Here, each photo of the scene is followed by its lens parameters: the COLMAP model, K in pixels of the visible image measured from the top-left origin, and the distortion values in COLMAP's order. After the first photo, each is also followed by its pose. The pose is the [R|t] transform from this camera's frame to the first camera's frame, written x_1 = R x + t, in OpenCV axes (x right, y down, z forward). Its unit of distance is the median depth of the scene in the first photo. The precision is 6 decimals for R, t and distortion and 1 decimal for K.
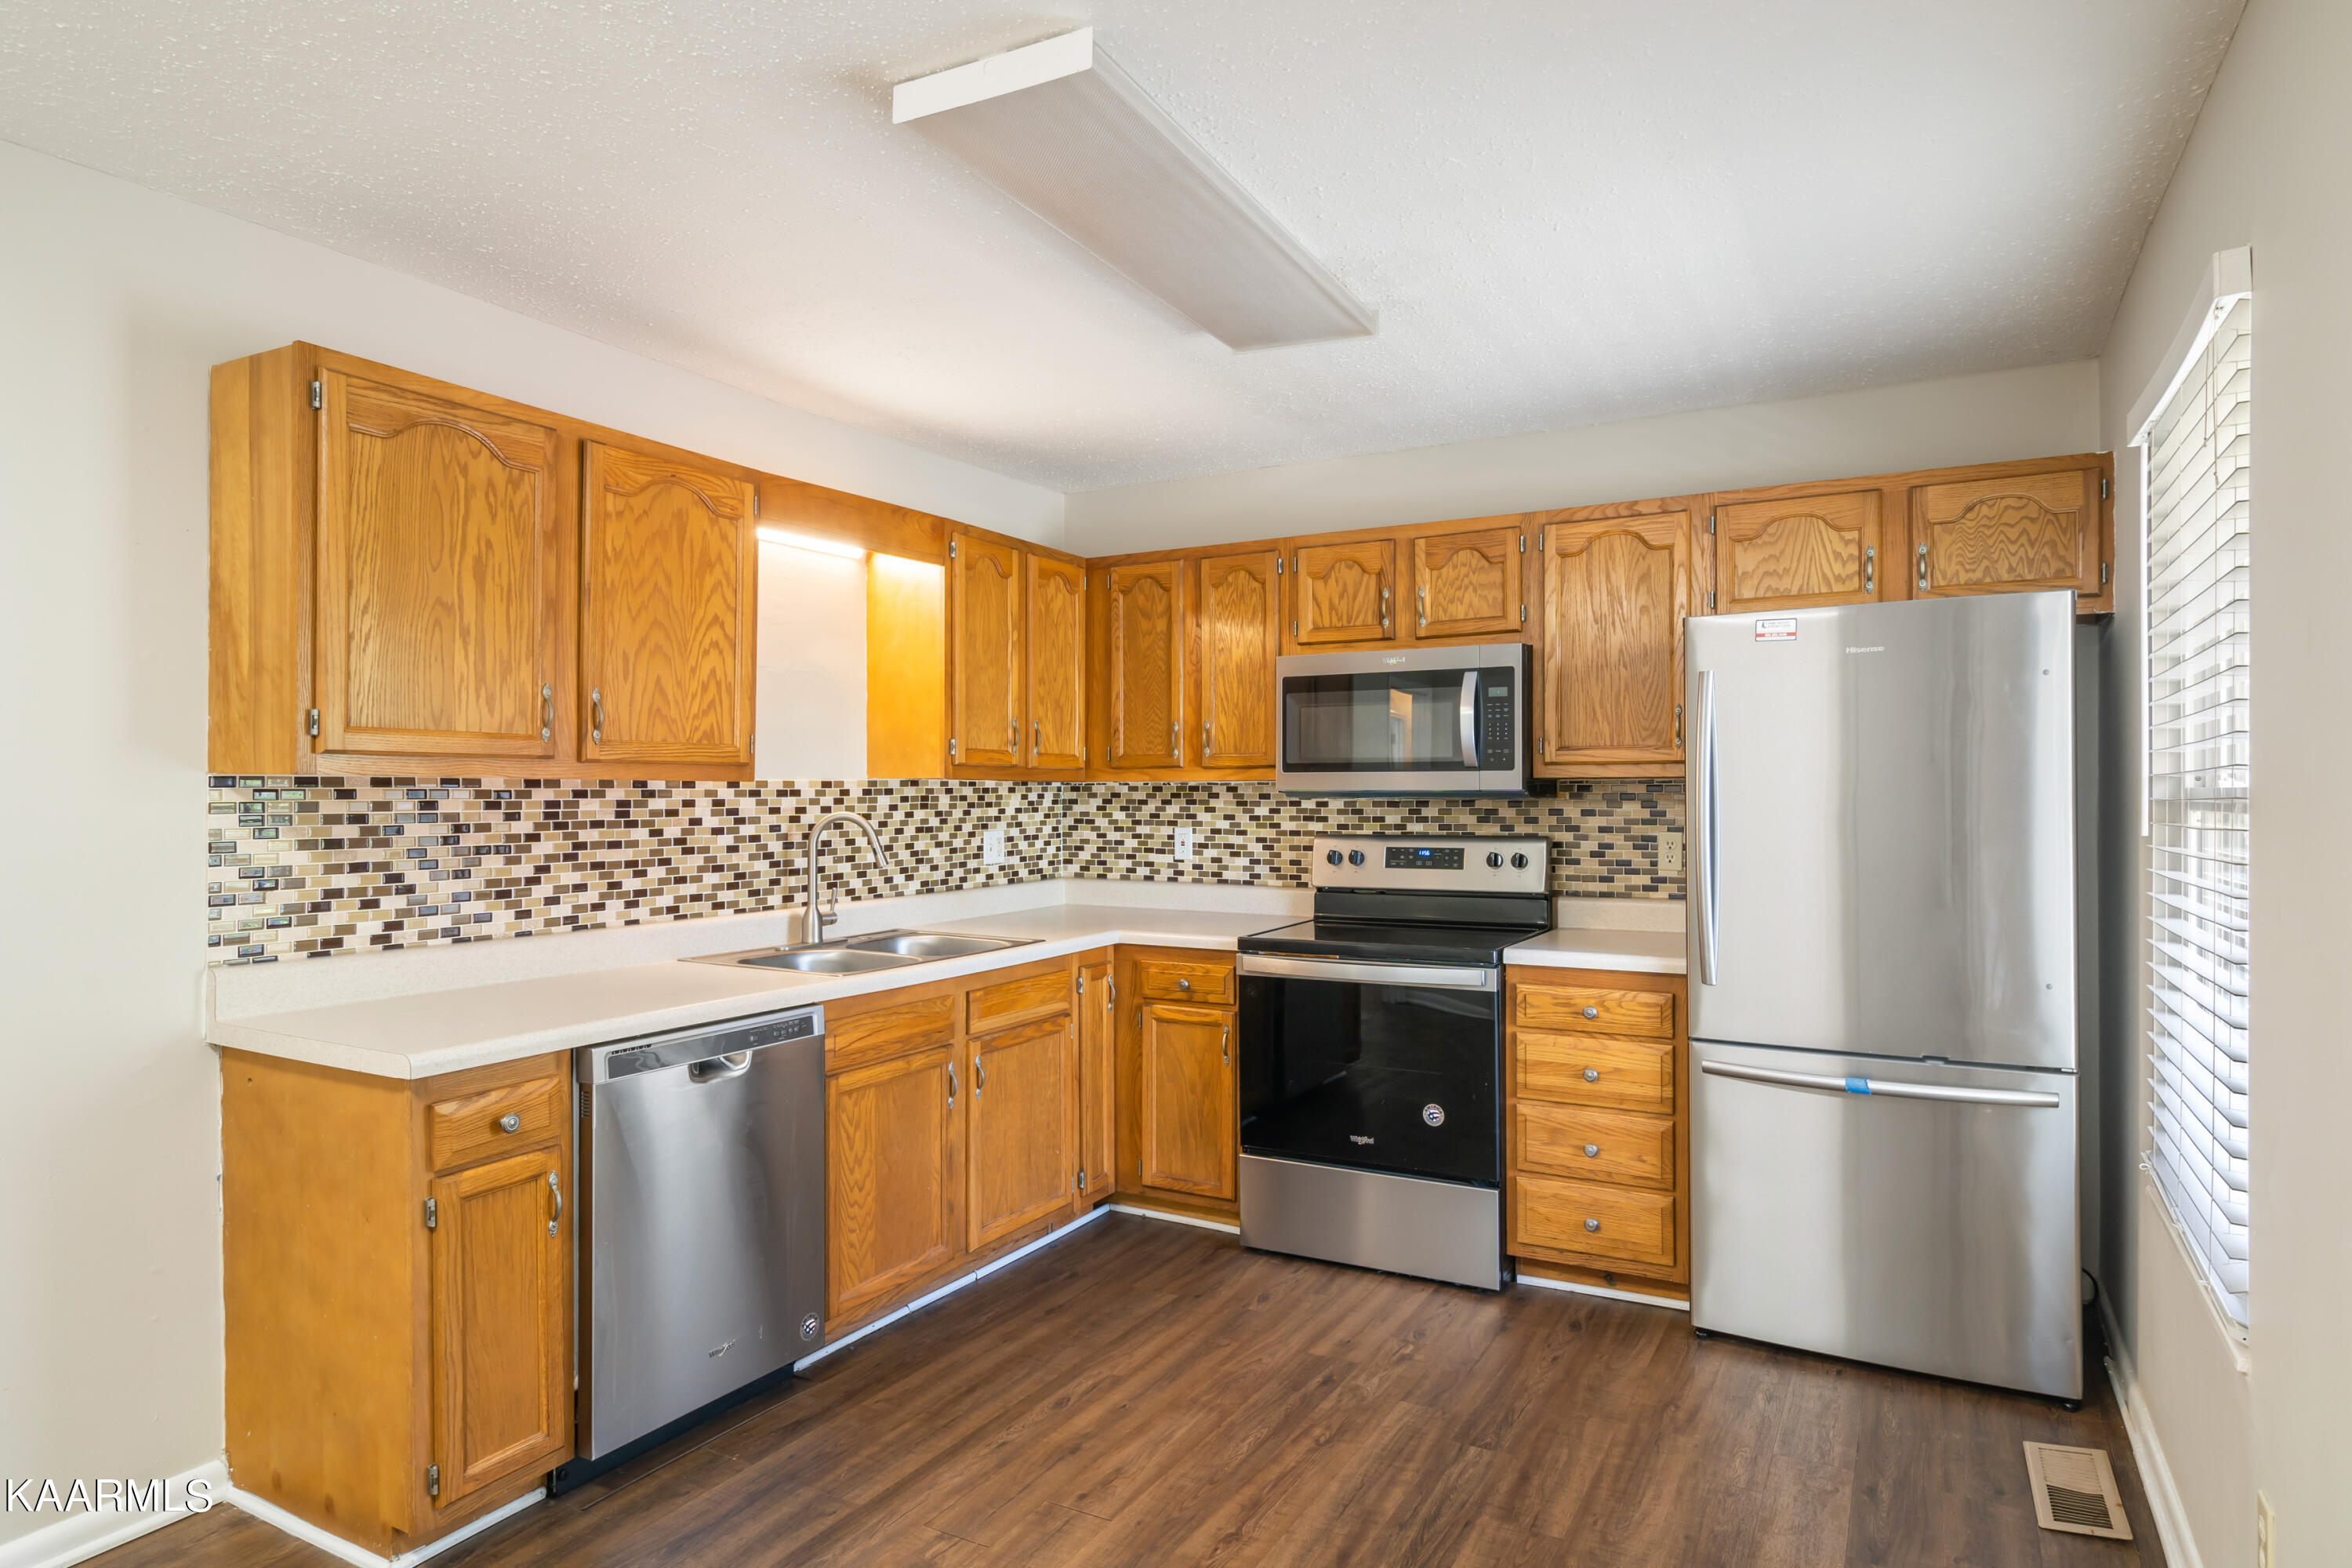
lens RADIAL K [[1358.0, 0, 1171.5], [0, 1358.0, 787.7], [0, 0, 1]] dist [0.005584, -0.001451]
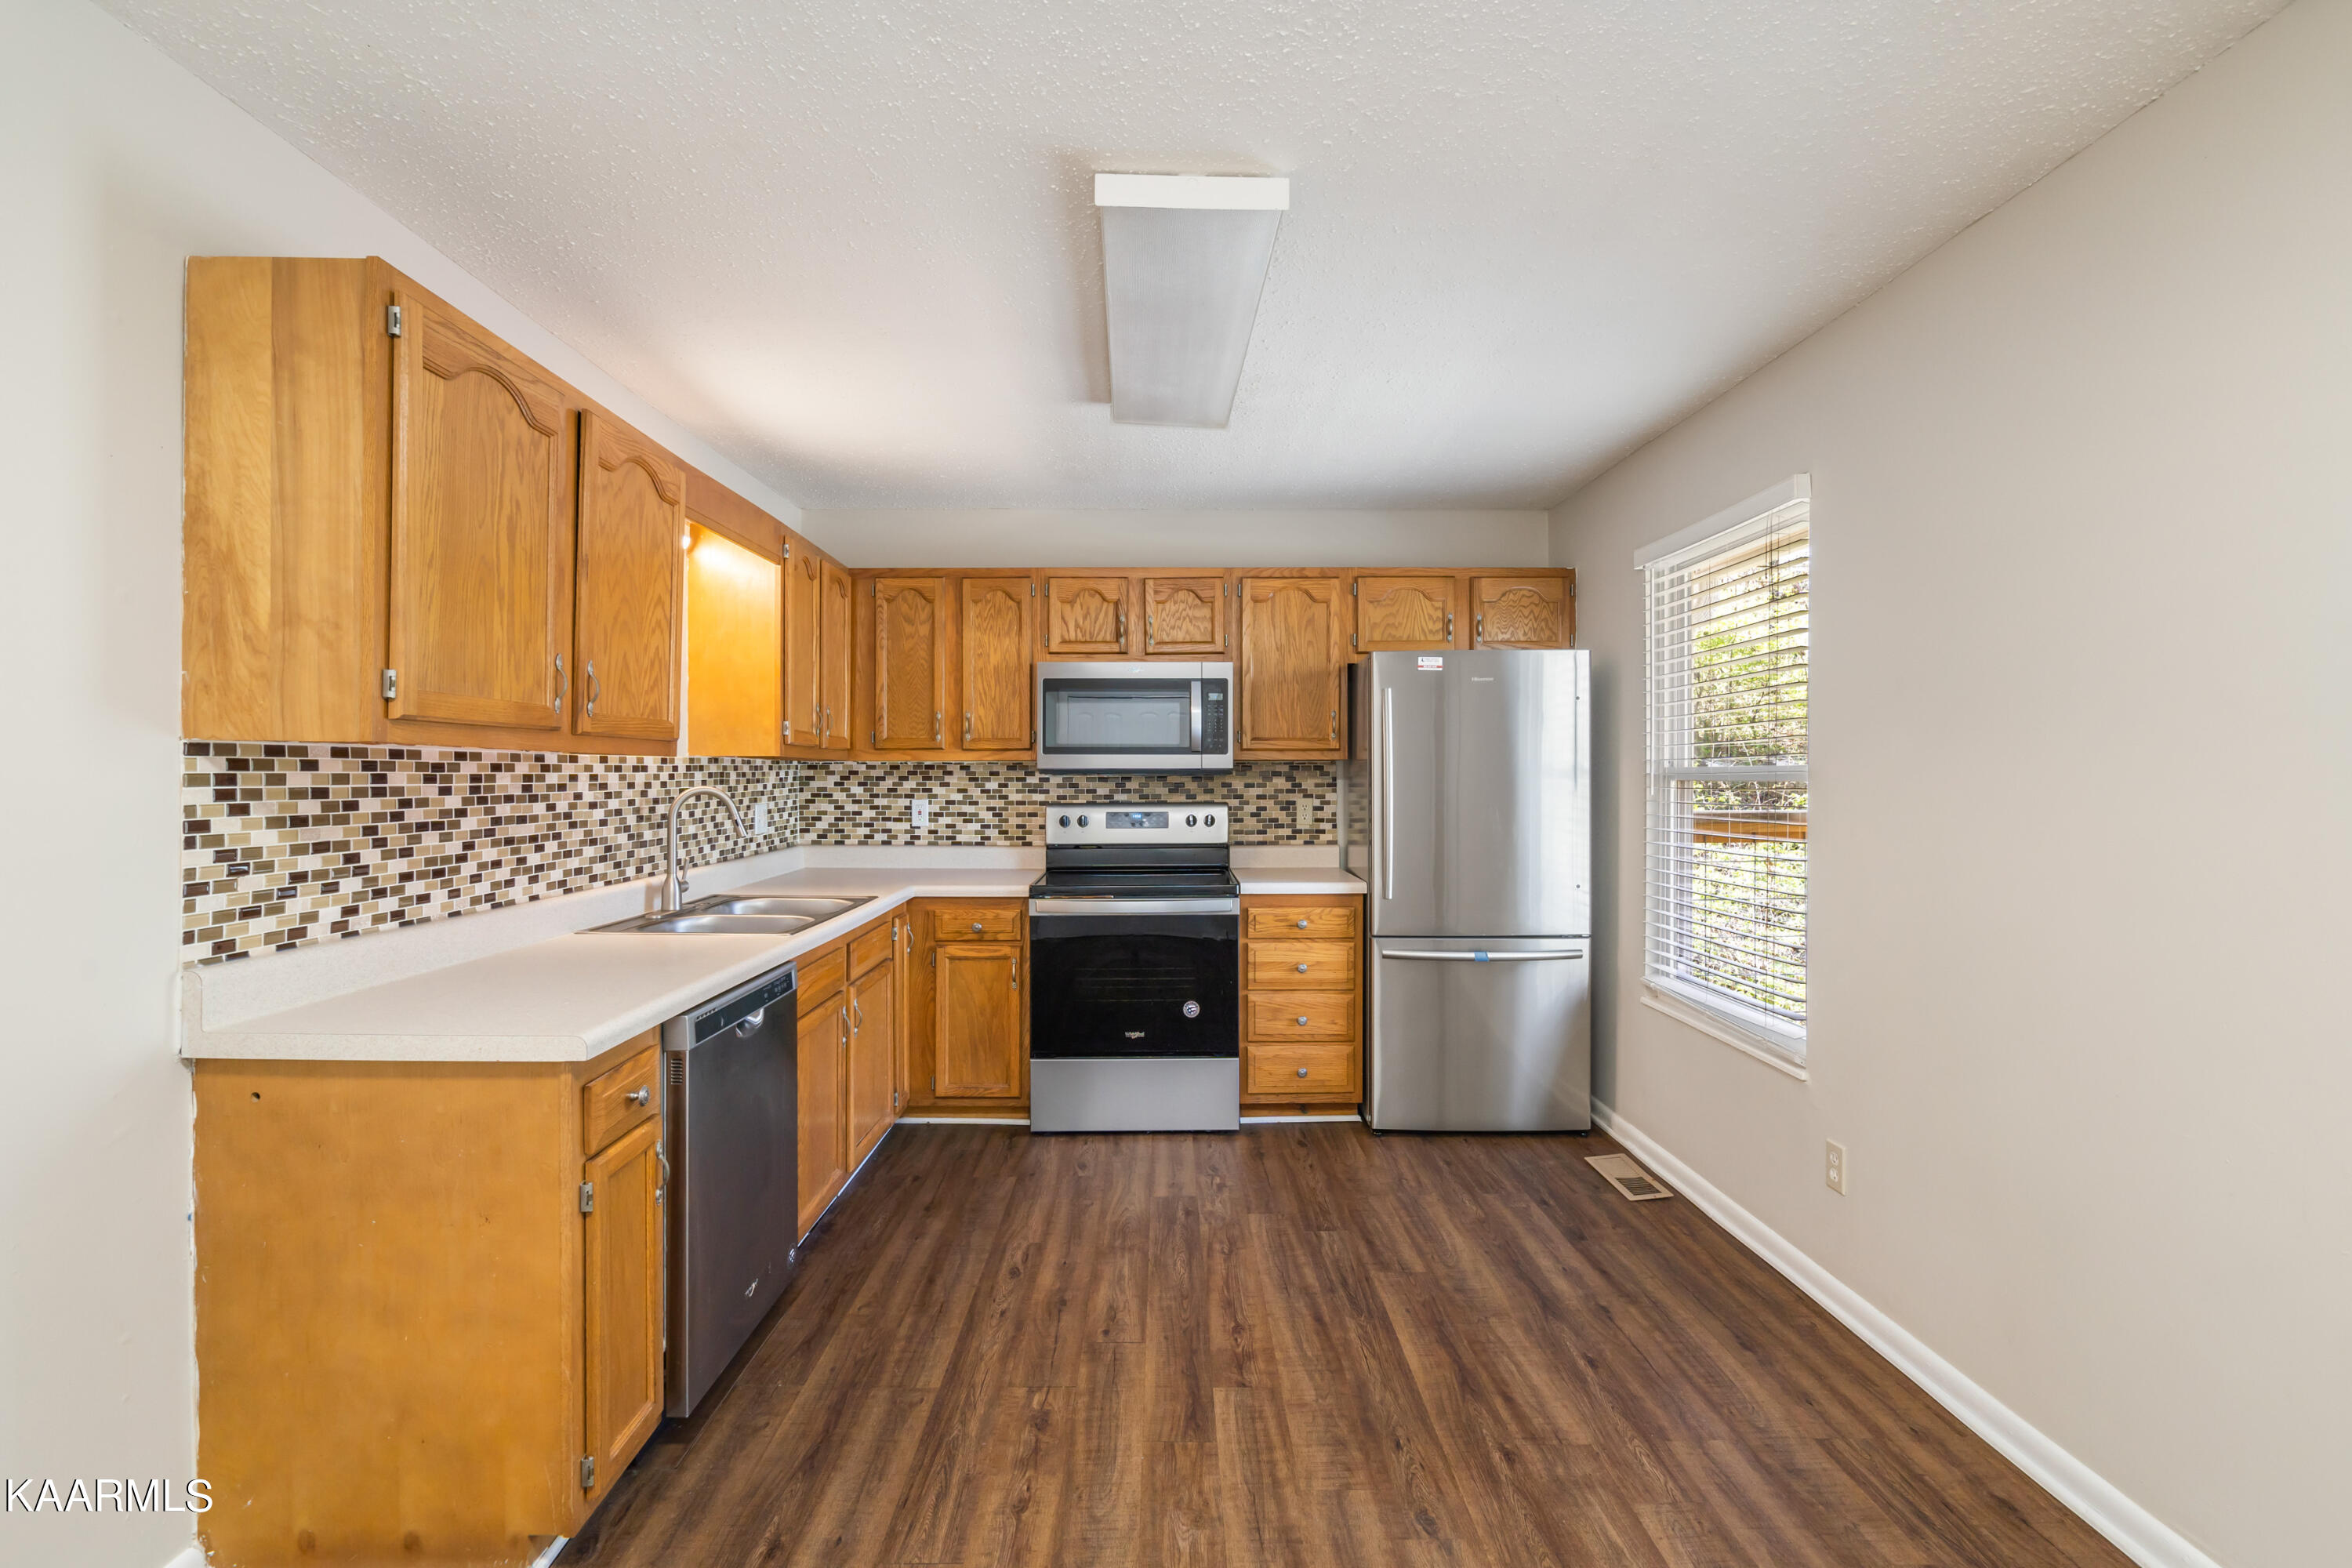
lens RADIAL K [[1075.7, 0, 1181.1], [0, 1075.7, 774.8], [0, 0, 1]] dist [-0.007961, 0.001808]
pose [[0.866365, 0.001099, 0.499410, -0.402016], [-0.002623, 0.999994, 0.002348, 0.006844], [-0.499404, -0.003344, 0.866363, 0.093482]]
